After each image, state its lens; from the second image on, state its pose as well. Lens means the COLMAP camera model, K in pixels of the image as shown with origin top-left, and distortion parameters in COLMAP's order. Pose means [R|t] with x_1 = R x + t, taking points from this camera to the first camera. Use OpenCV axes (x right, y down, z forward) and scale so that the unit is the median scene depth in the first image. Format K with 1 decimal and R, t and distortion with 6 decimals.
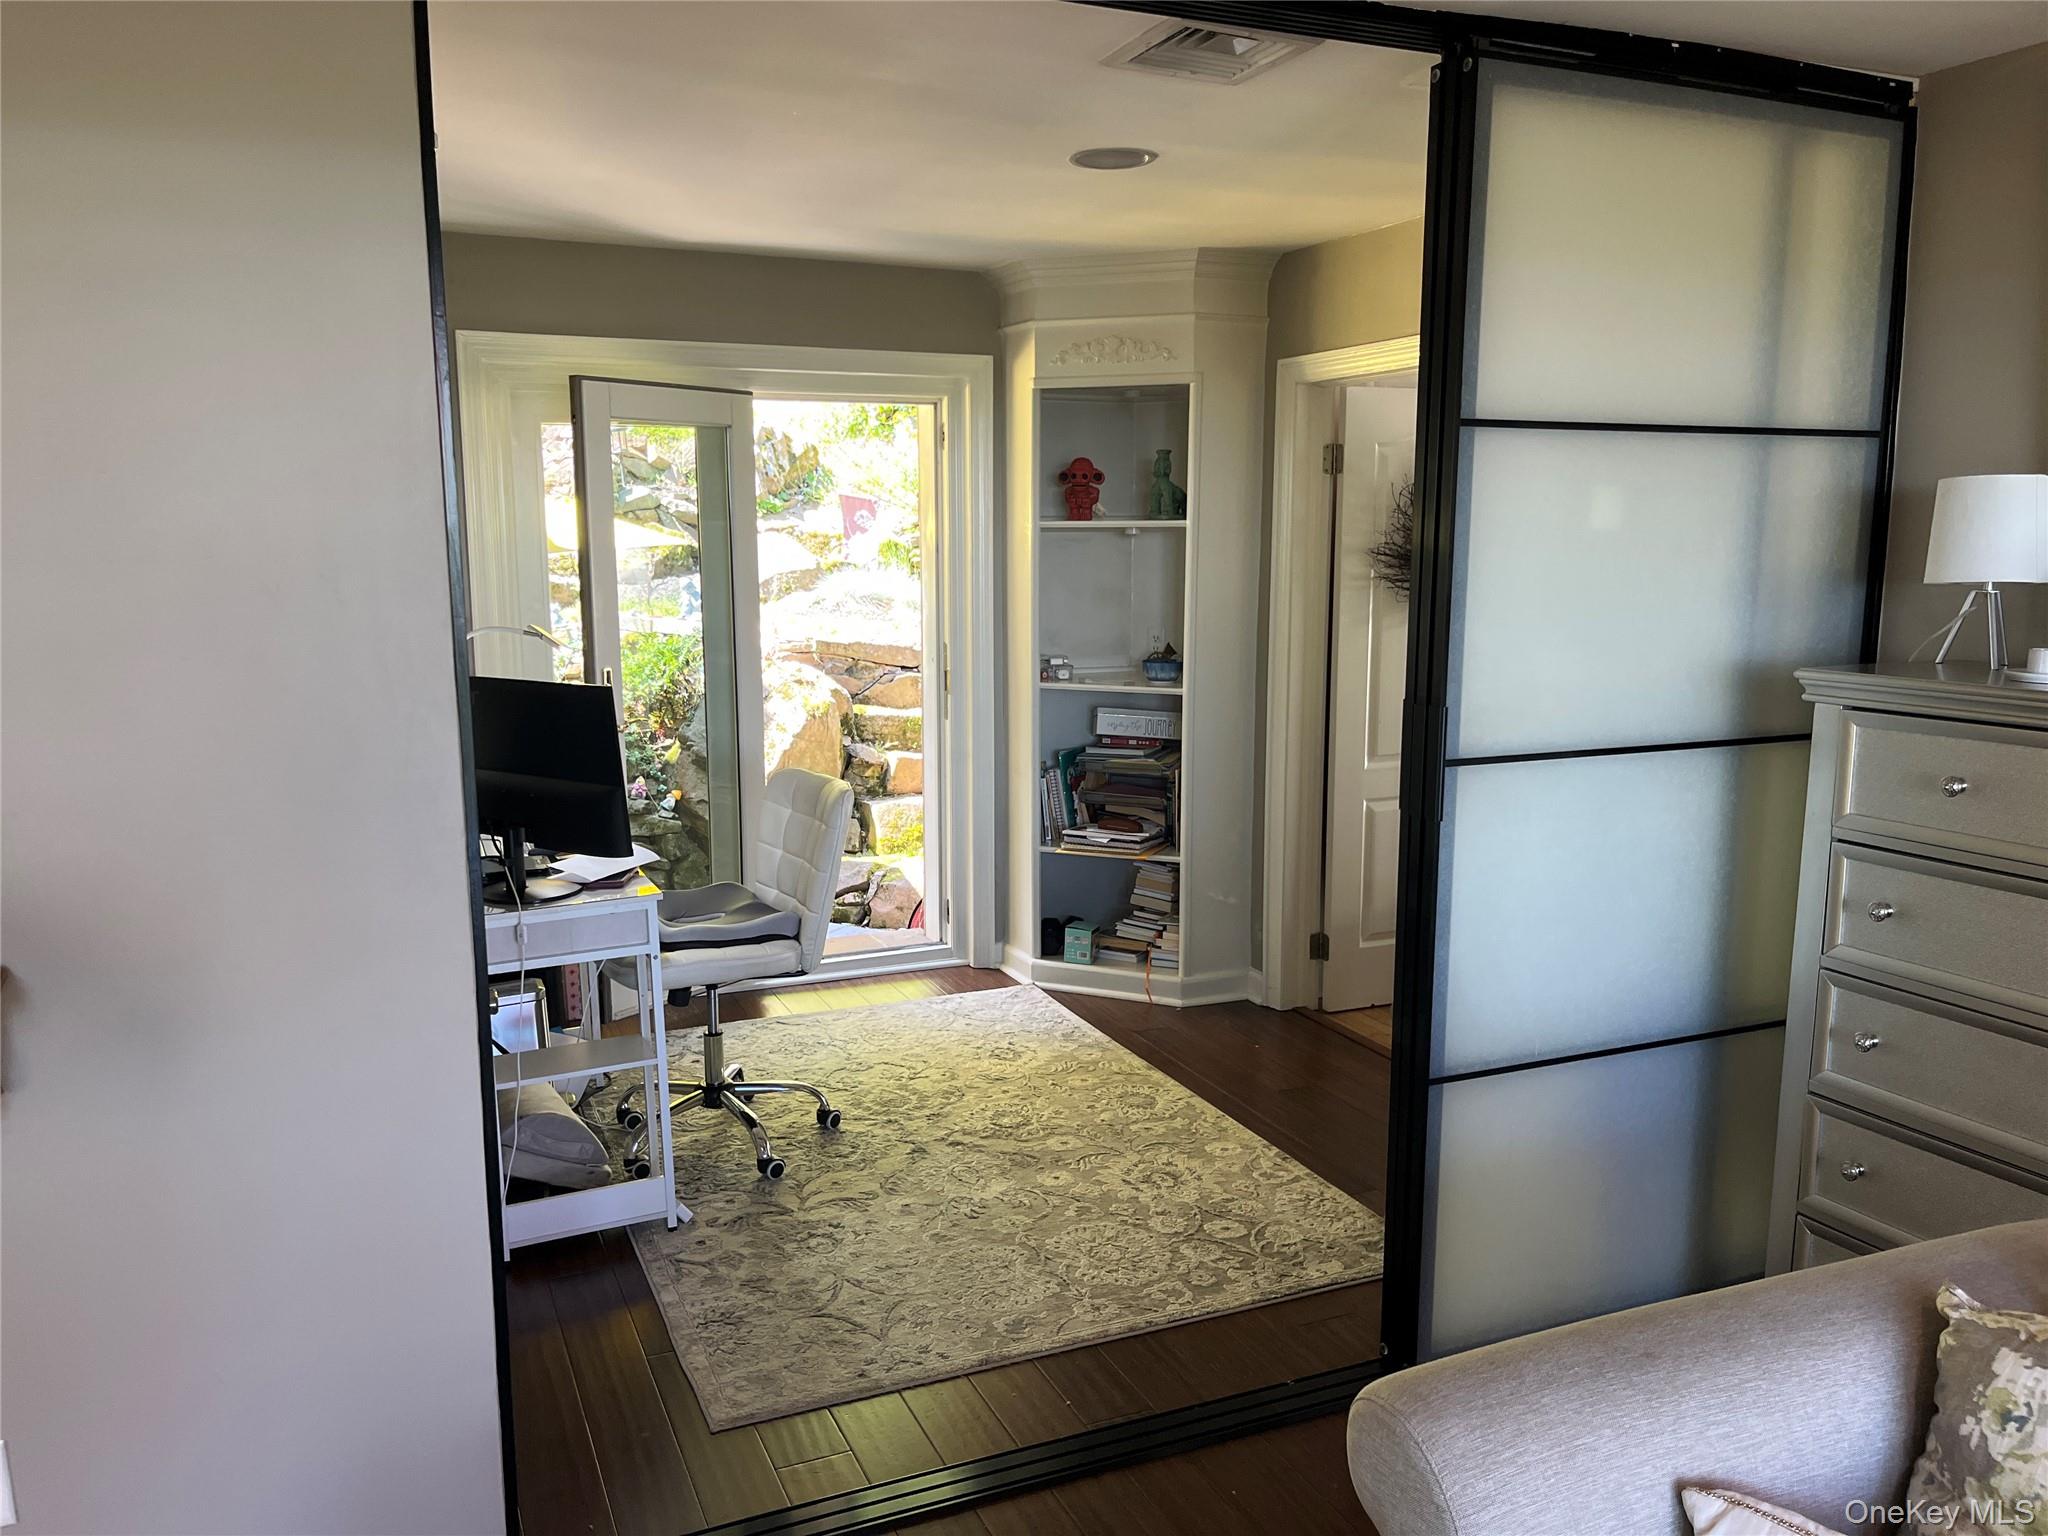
lens RADIAL K [[1549.9, 0, 1026.0], [0, 1549.9, 770.5], [0, 0, 1]] dist [0.056589, -0.082164]
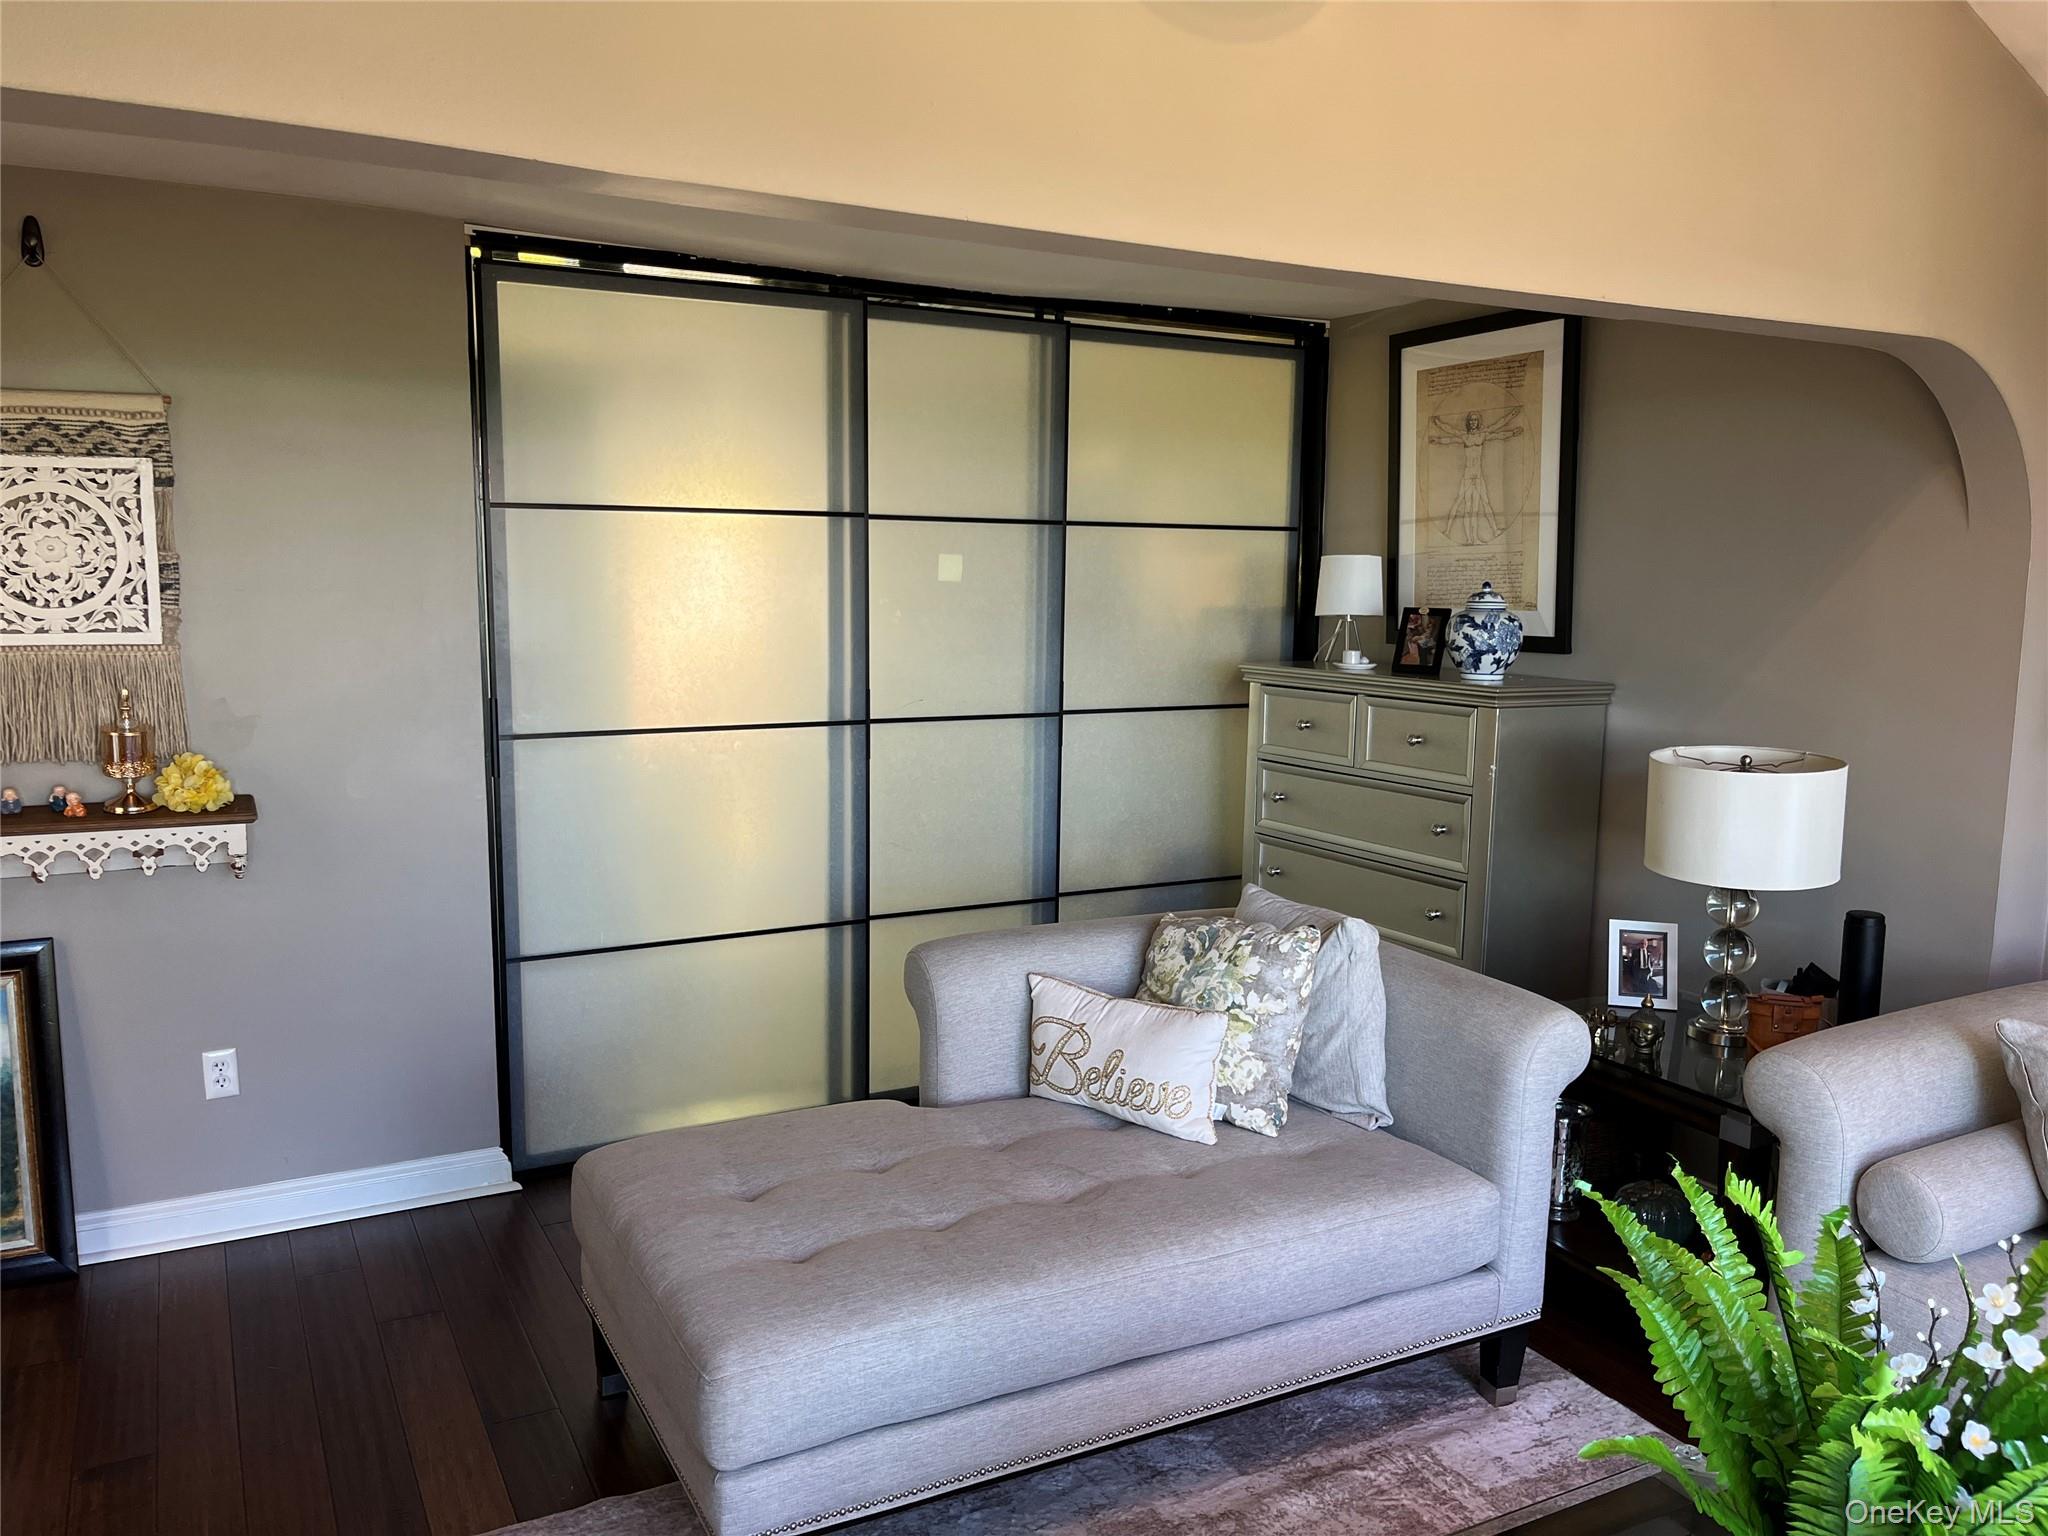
lens RADIAL K [[1549.9, 0, 1020.0], [0, 1549.9, 767.7], [0, 0, 1]] dist [0.056589, -0.082164]
pose [[0.996621, -0.003348, 0.082072, 0.100861], [0.005266, 0.999718, -0.023163, 0.092222], [-0.081971, 0.023517, 0.996357, -0.726641]]
